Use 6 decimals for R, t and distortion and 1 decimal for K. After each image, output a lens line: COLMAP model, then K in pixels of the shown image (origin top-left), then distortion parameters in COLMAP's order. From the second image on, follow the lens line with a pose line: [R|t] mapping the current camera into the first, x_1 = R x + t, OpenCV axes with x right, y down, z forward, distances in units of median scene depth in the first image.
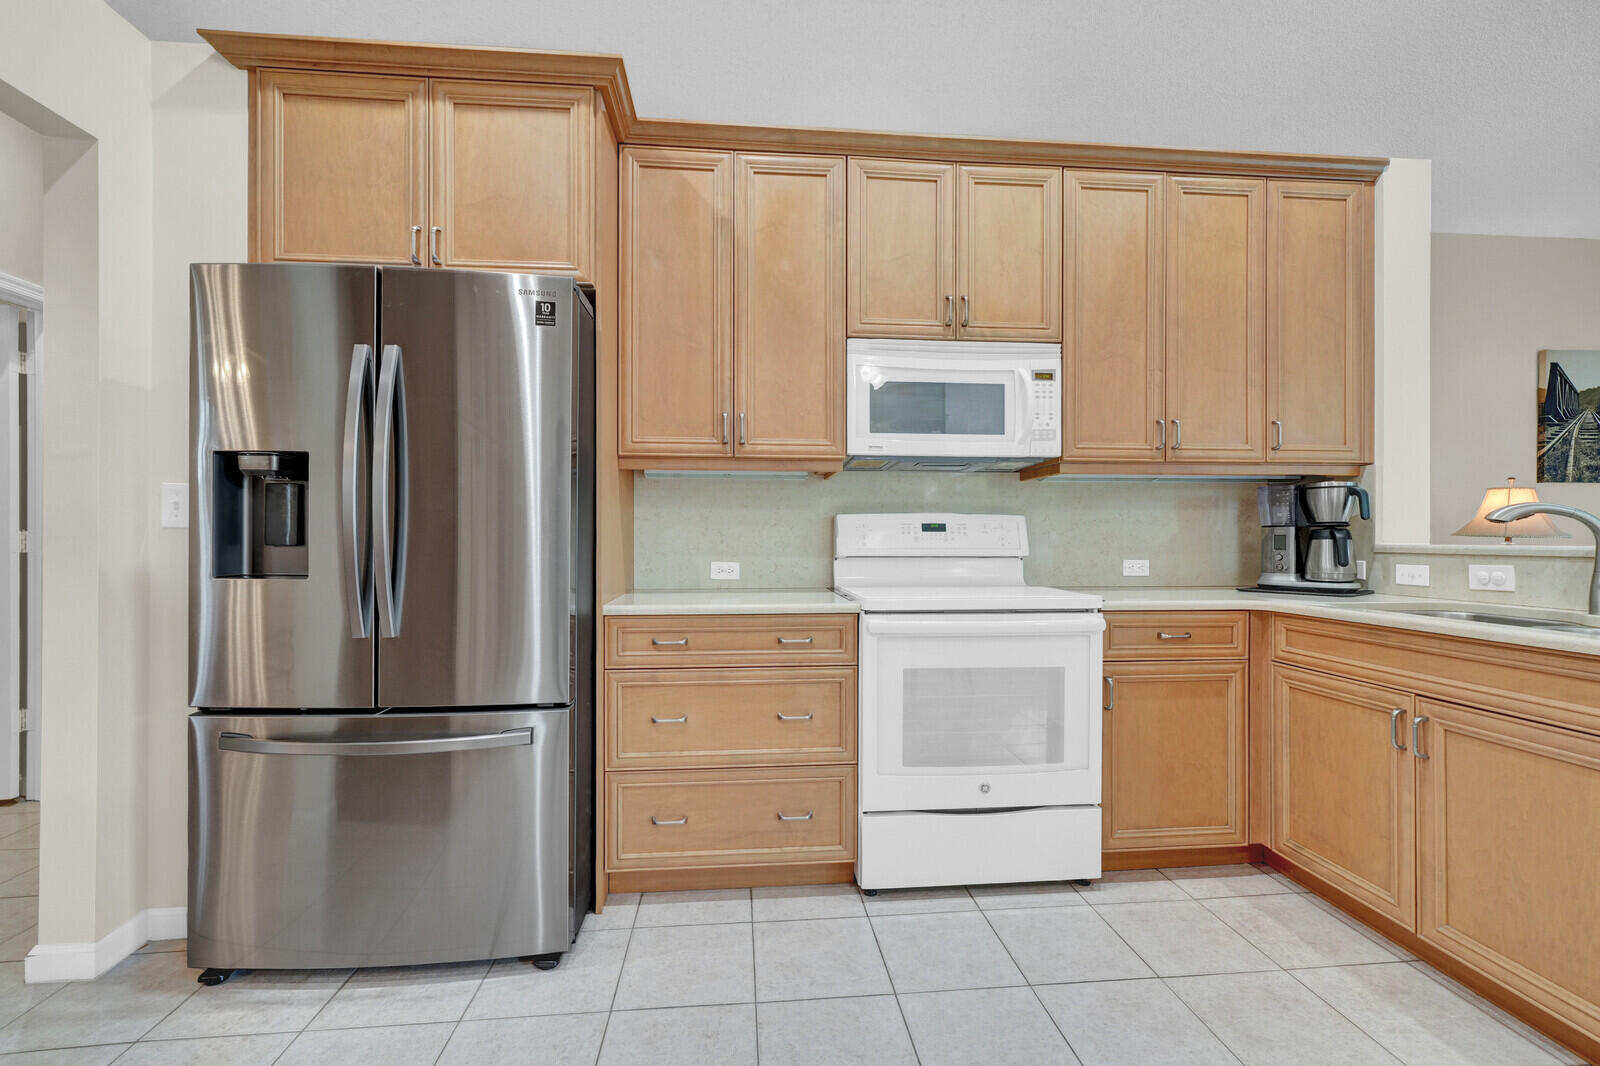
lens RADIAL K [[662.3, 0, 797.4], [0, 662.3, 535.9], [0, 0, 1]] dist [-0.001194, 0.000134]
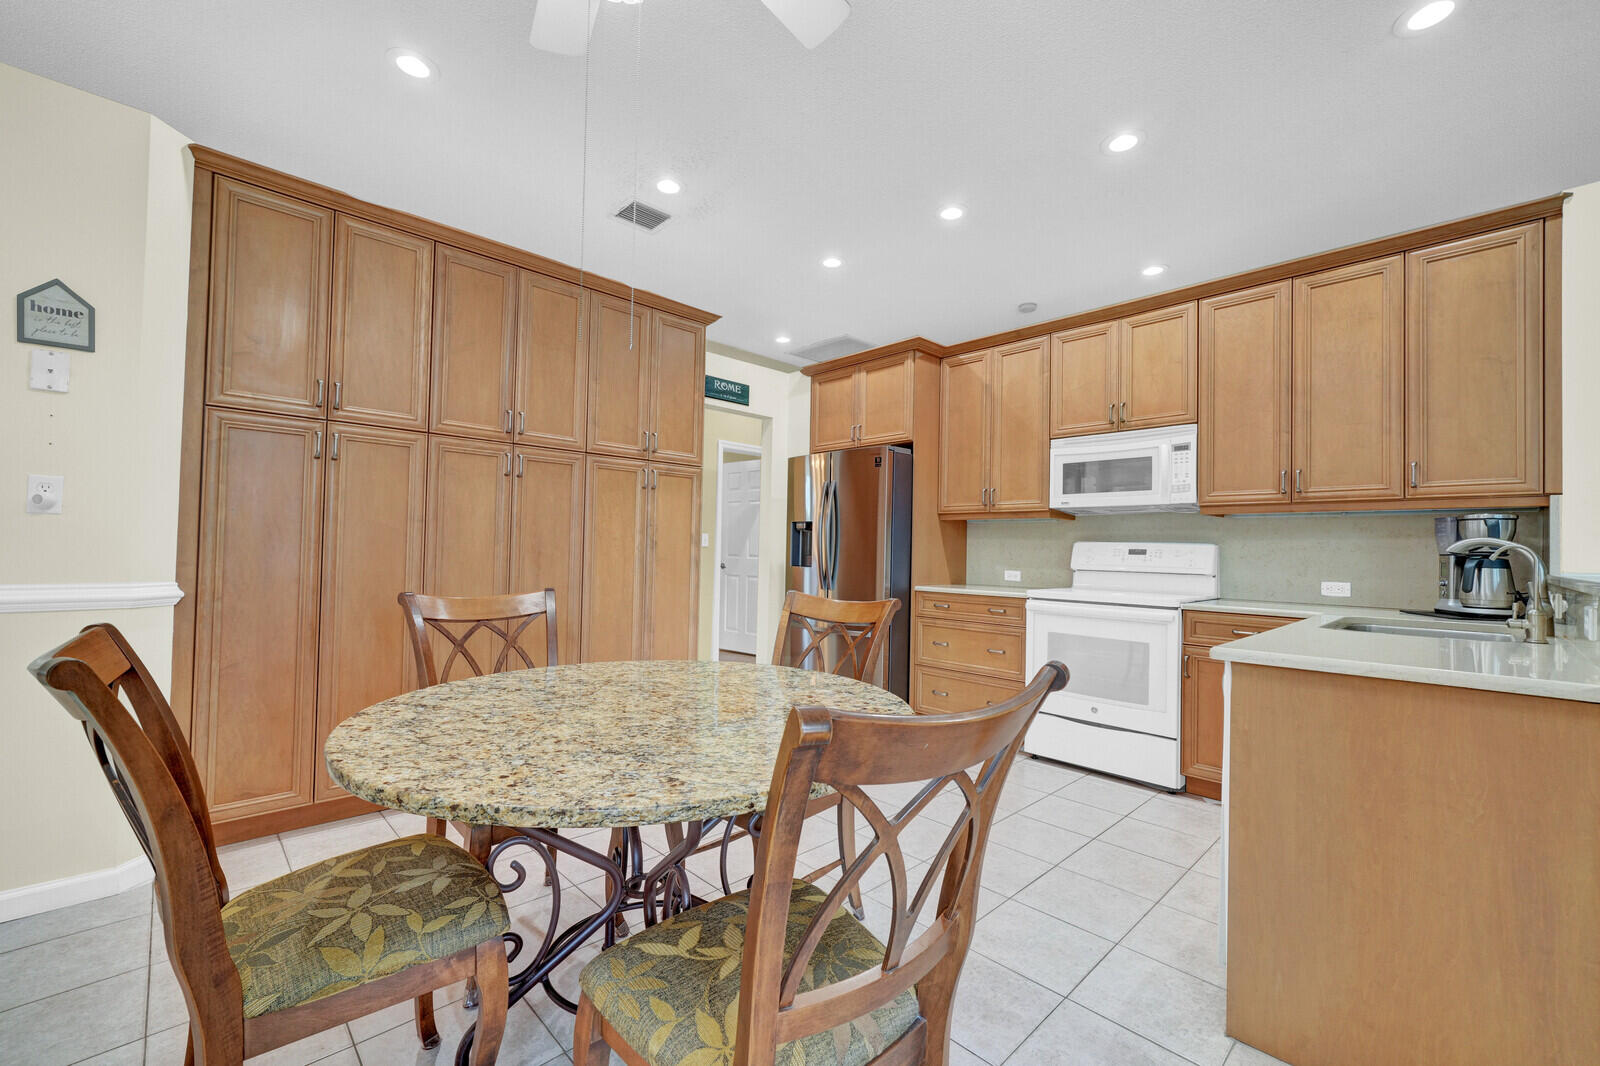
lens RADIAL K [[662.3, 0, 797.4], [0, 662.3, 535.9], [0, 0, 1]] dist [-0.001194, 0.000134]
pose [[0.622215, -0.005873, -0.782824, 0.995533], [-0.019004, 0.999564, -0.022605, -0.001257], [0.782615, 0.028942, 0.621832, -0.554147]]
